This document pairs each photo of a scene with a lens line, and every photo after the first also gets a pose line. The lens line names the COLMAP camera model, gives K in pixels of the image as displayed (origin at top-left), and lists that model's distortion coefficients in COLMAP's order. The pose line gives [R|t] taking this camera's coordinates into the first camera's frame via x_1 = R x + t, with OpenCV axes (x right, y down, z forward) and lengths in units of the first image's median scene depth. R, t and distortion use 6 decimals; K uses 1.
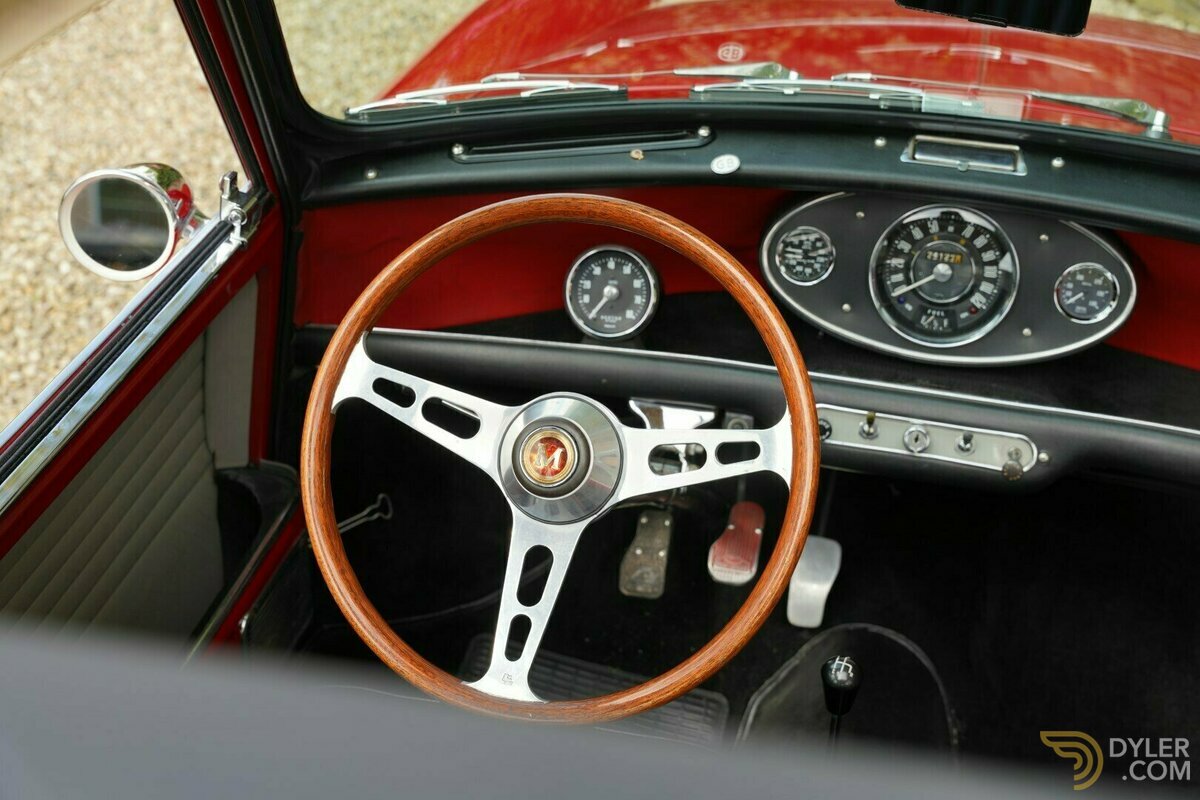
lens RADIAL K [[1615.5, 0, 600.0], [0, 1615.5, 400.0], [0, 0, 1]] dist [0.005905, 0.641021]
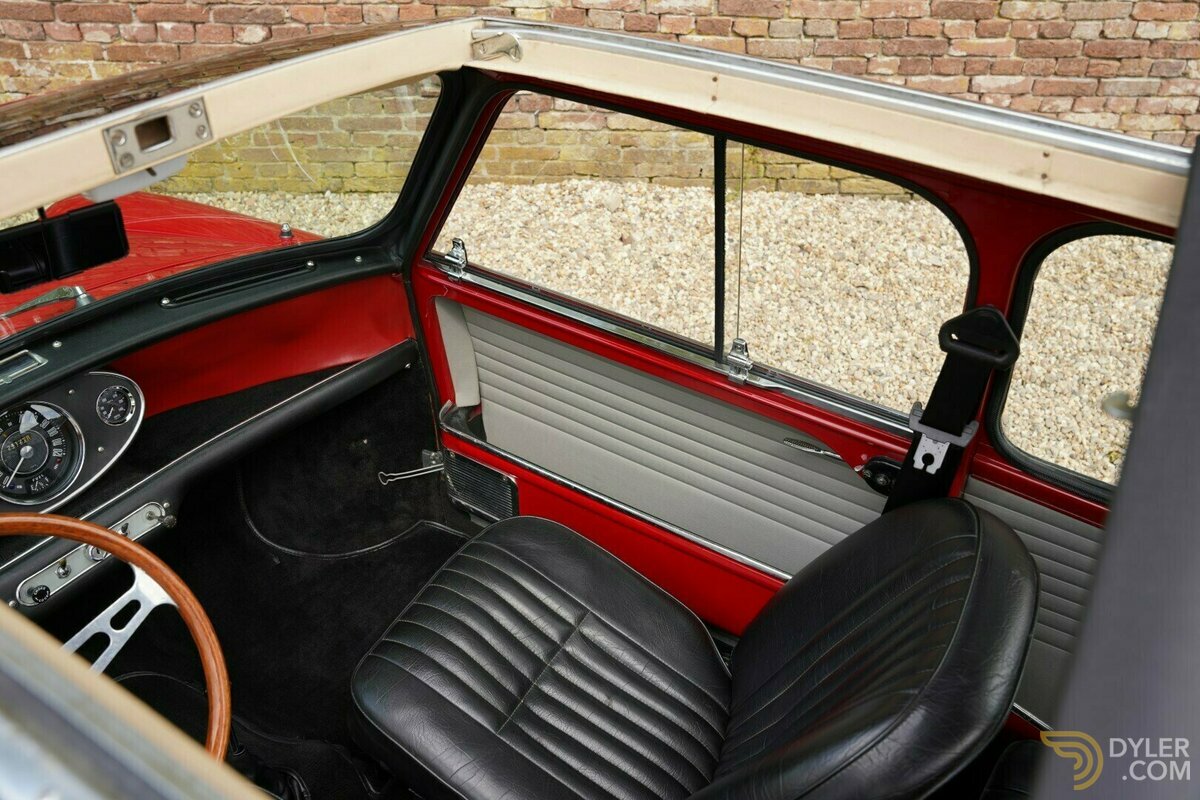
lens RADIAL K [[1036.8, 0, 600.0], [0, 1036.8, 400.0], [0, 0, 1]] dist [-0.100276, 0.125726]
pose [[0.330962, -0.548799, 0.767649, -0.277051], [0.520601, 0.784682, 0.336525, -0.154014], [-0.787044, 0.288262, 0.545405, 0.123631]]
